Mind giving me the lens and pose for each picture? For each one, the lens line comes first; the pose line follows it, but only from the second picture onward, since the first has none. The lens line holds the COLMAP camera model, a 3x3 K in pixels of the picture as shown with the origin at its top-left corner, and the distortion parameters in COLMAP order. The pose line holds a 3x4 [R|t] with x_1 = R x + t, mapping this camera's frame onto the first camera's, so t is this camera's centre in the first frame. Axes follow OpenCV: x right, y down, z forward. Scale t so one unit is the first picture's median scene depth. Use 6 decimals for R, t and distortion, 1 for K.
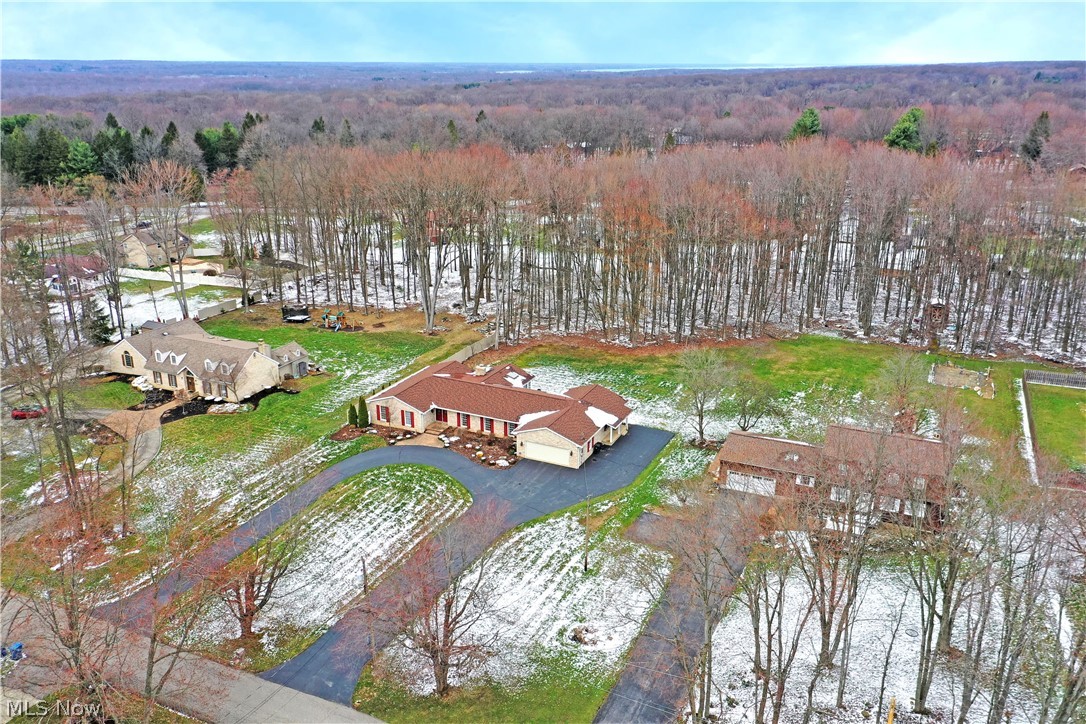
lens RADIAL K [[866.5, 0, 543.2], [0, 866.5, 361.3], [0, 0, 1]] dist [-0.000115, 0.003509]
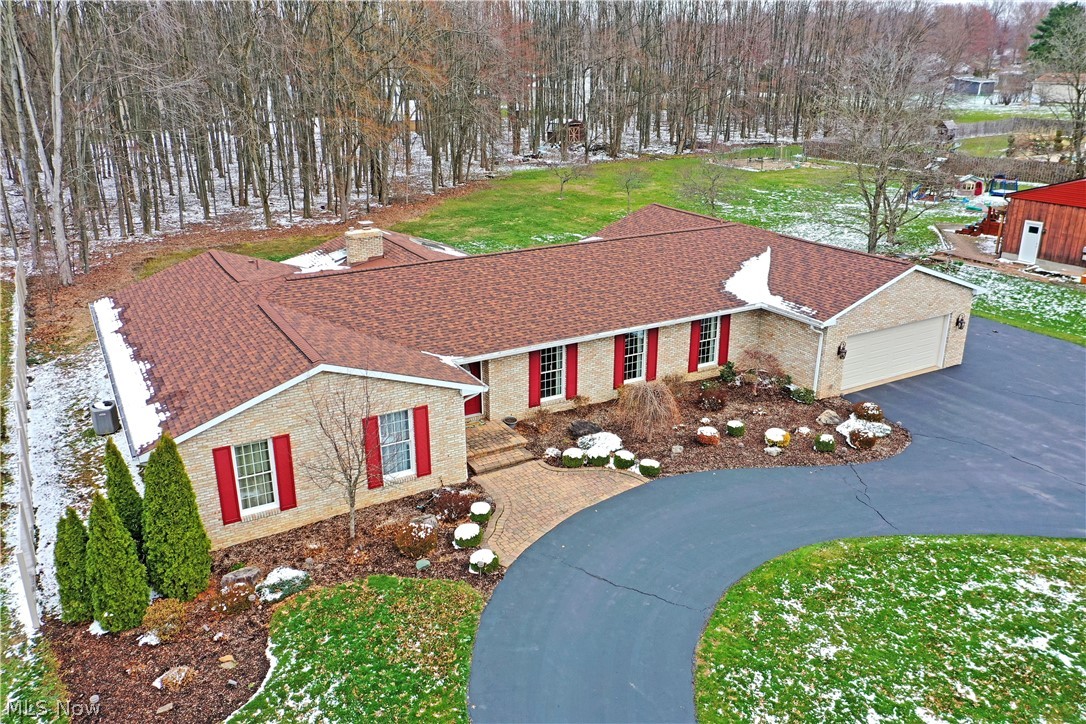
lens RADIAL K [[866.5, 0, 540.1], [0, 866.5, 362.1], [0, 0, 1]] dist [-0.000115, 0.003509]
pose [[0.581104, -0.284326, 0.762546, -0.299452], [0.277961, 0.949980, 0.142391, 0.026039], [-0.764889, 0.129214, 0.631069, 0.849250]]
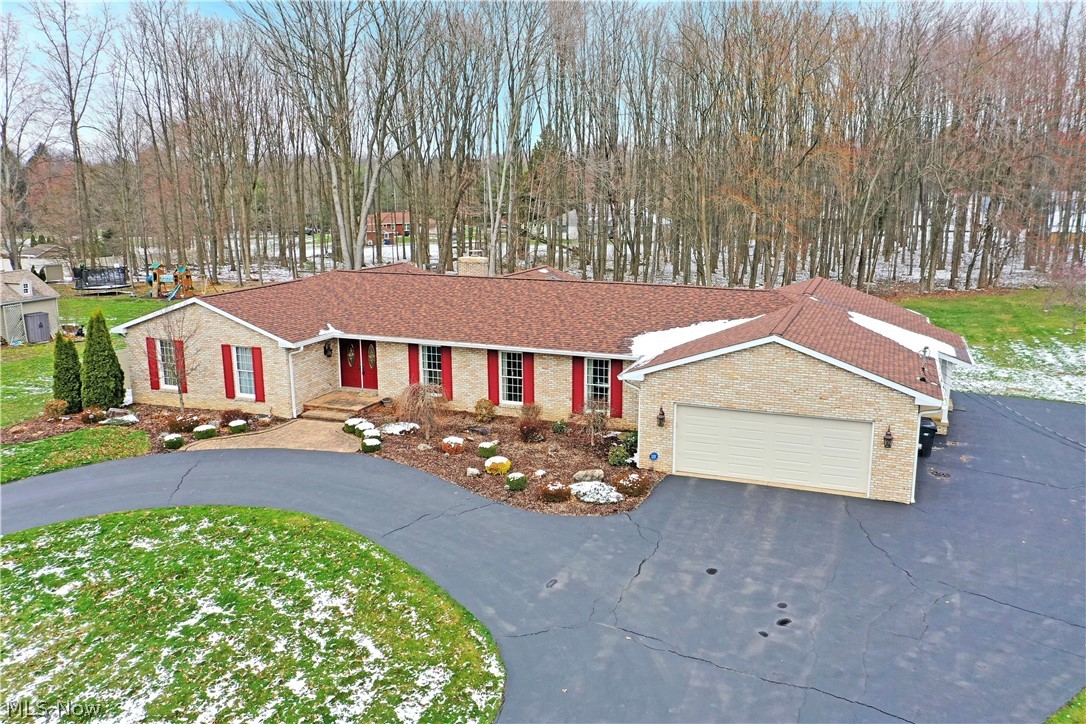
lens RADIAL K [[866.5, 0, 542.2], [0, 866.5, 361.1], [0, 0, 1]] dist [-0.000115, 0.003509]
pose [[0.998186, -0.021257, 0.056321, -0.070912], [0.028199, 0.991693, -0.125501, 0.104772], [-0.053185, 0.126861, 0.990494, 0.708864]]
